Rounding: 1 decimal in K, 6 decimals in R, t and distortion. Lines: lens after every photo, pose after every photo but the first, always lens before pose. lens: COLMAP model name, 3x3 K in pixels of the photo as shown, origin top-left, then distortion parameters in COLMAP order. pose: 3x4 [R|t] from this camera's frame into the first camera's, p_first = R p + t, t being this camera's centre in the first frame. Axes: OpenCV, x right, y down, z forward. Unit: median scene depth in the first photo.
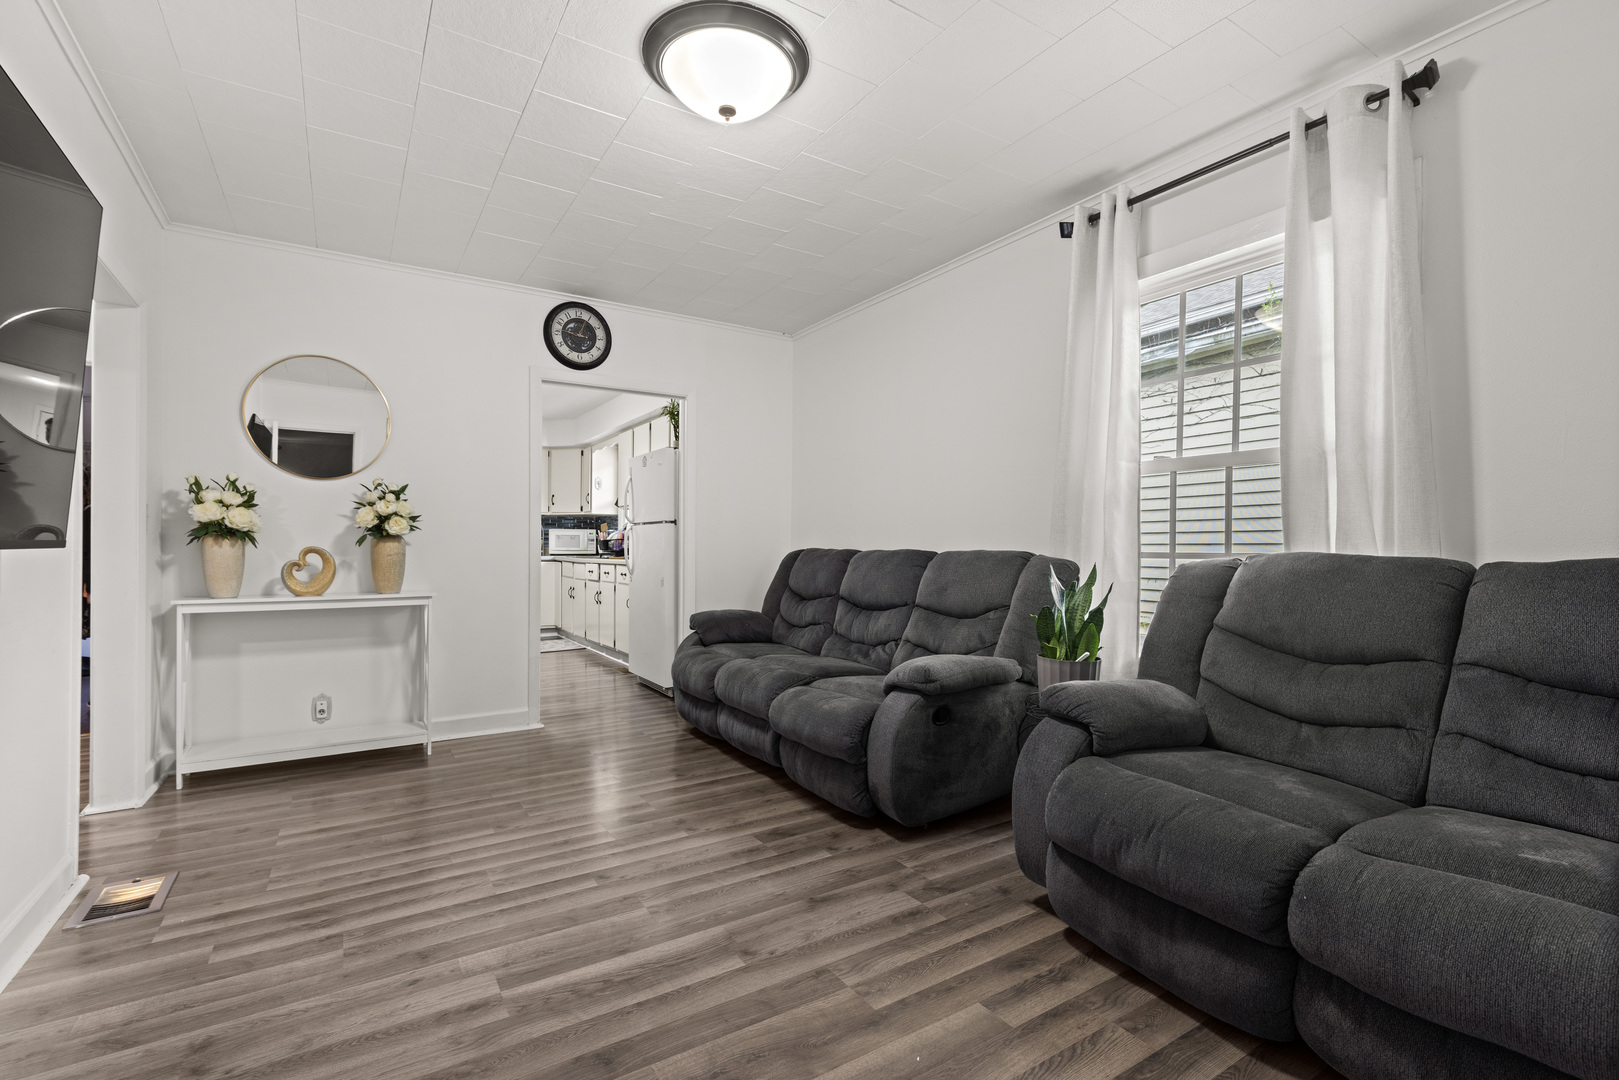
lens RADIAL K [[737.6, 0, 813.2], [0, 737.6, 542.3], [0, 0, 1]] dist [-0.000136, -0.000094]
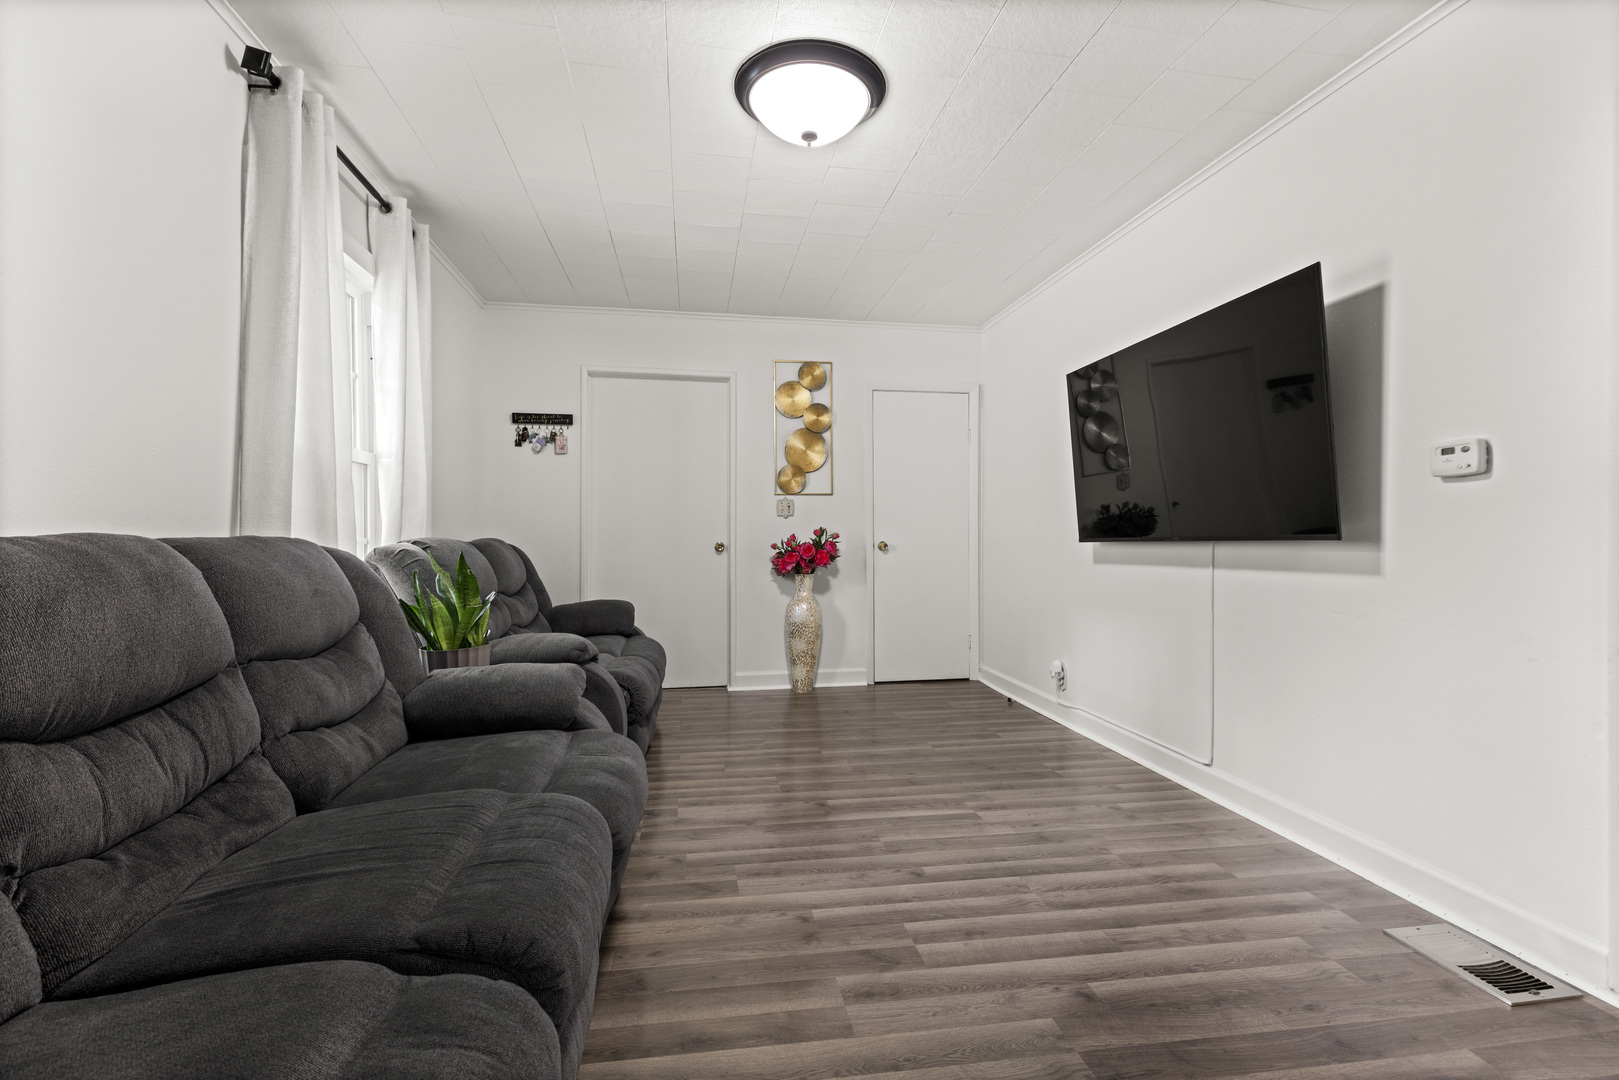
lens RADIAL K [[737.6, 0, 807.8], [0, 737.6, 539.6], [0, 0, 1]] dist [-0.000136, -0.000094]
pose [[-0.919242, -0.005730, 0.393652, -0.554450], [-0.009701, 0.999920, -0.008097, 0.020386], [-0.393574, -0.011262, -0.919224, 2.036334]]
